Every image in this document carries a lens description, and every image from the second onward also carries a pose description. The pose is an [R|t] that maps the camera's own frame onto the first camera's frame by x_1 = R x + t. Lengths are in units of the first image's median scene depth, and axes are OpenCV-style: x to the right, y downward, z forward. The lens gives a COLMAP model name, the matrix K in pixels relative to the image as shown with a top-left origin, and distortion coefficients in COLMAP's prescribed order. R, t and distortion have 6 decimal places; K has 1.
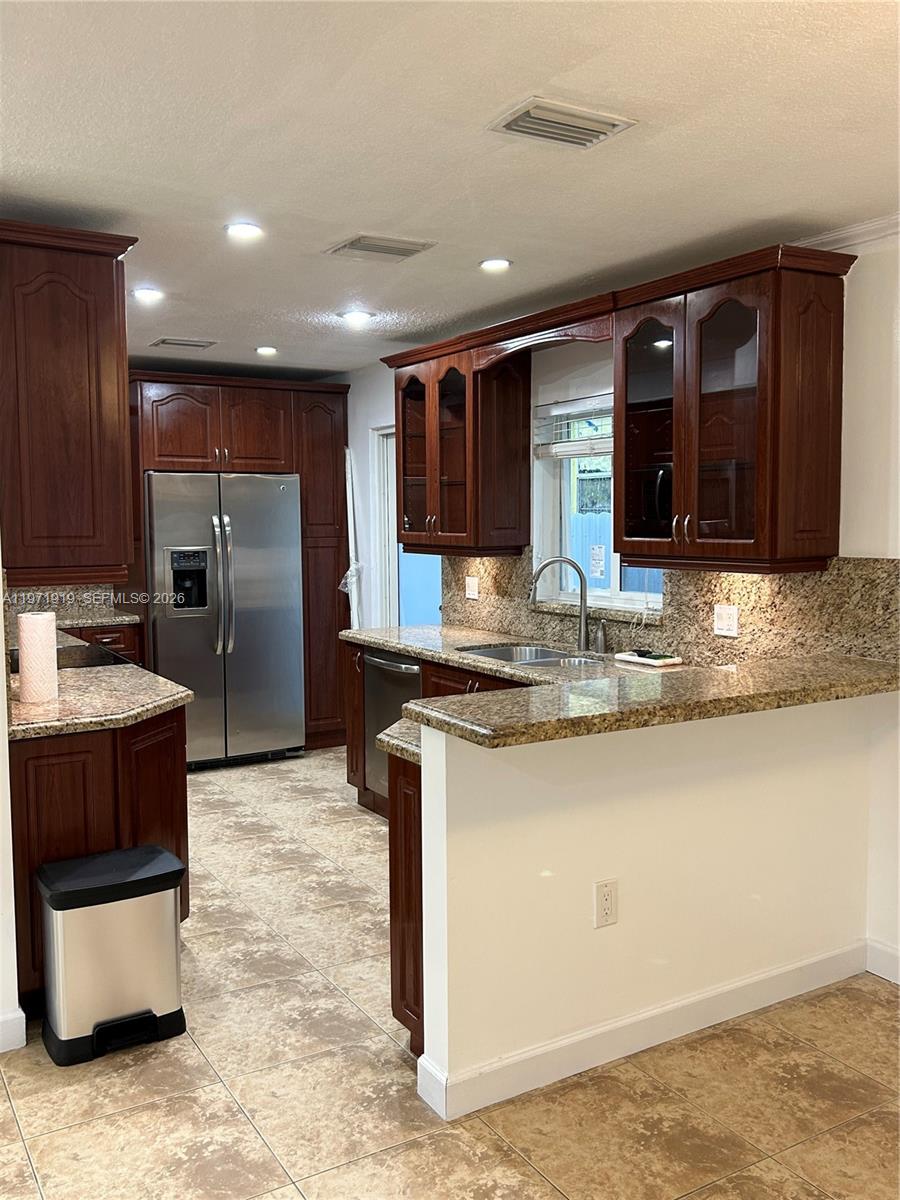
lens RADIAL K [[1078.5, 0, 451.3], [0, 1078.5, 597.3], [0, 0, 1]] dist [0.105118, 0.000915]
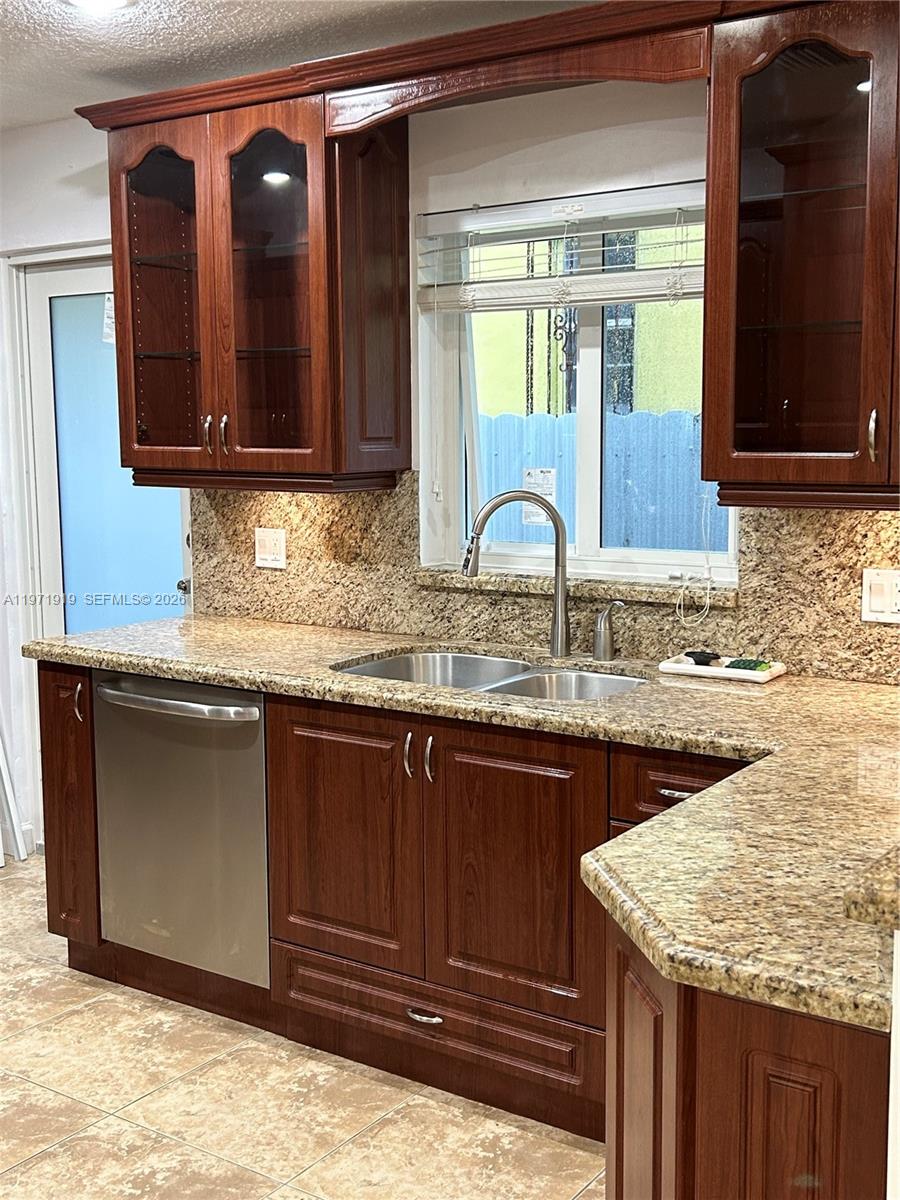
lens RADIAL K [[1411.5, 0, 458.3], [0, 1411.5, 599.4], [0, 0, 1]] dist [0.066664, 0.000000]
pose [[0.908763, -0.053168, 0.413913, -0.214594], [0.033592, 0.997952, 0.054436, -0.020713], [-0.415959, -0.035565, 0.908687, 0.336951]]
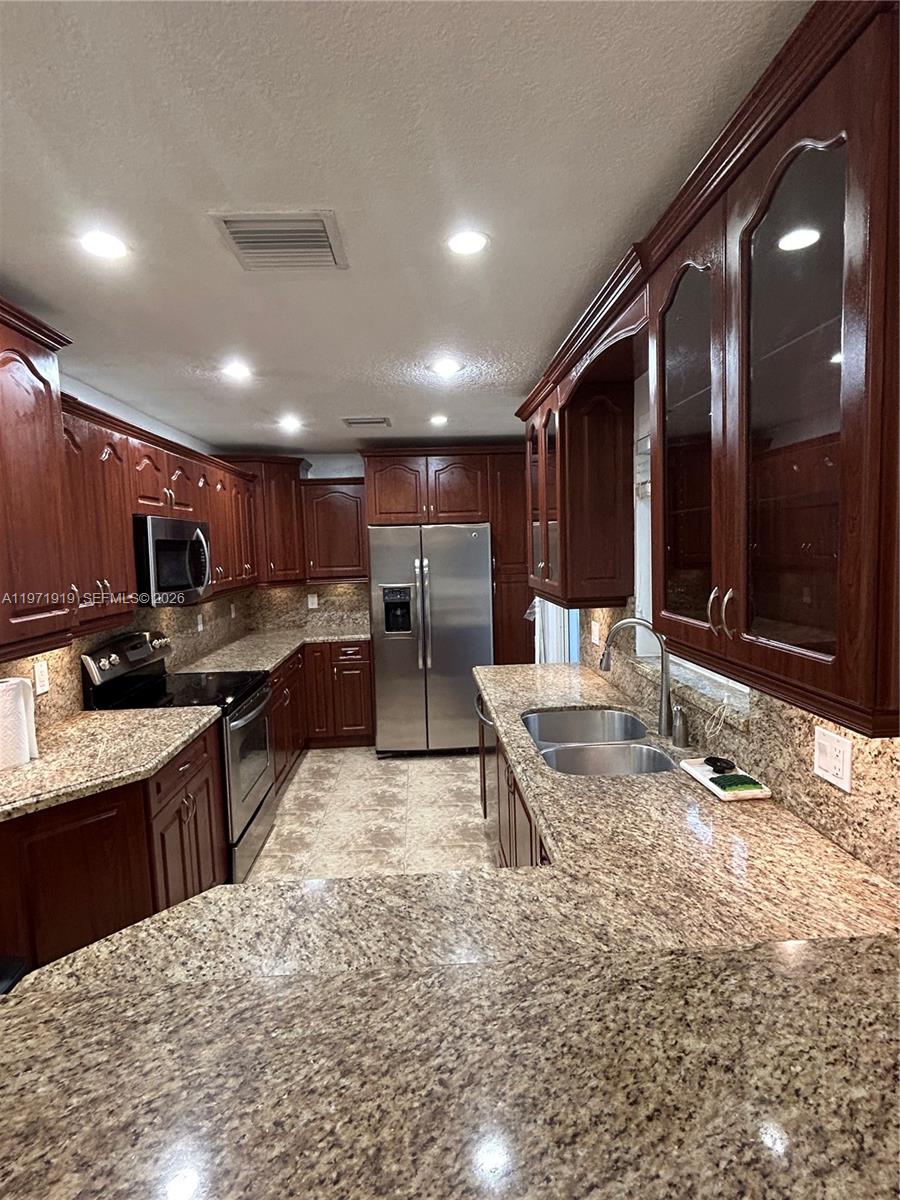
lens RADIAL K [[605.8, 0, 447.6], [0, 605.8, 597.4], [0, 0, 1]] dist [-0.010820, 0.003775]
pose [[0.880107, 0.022155, -0.474258, 0.180654], [-0.013014, 0.999661, 0.022548, -0.058244], [0.474597, -0.013673, 0.880097, 0.495979]]
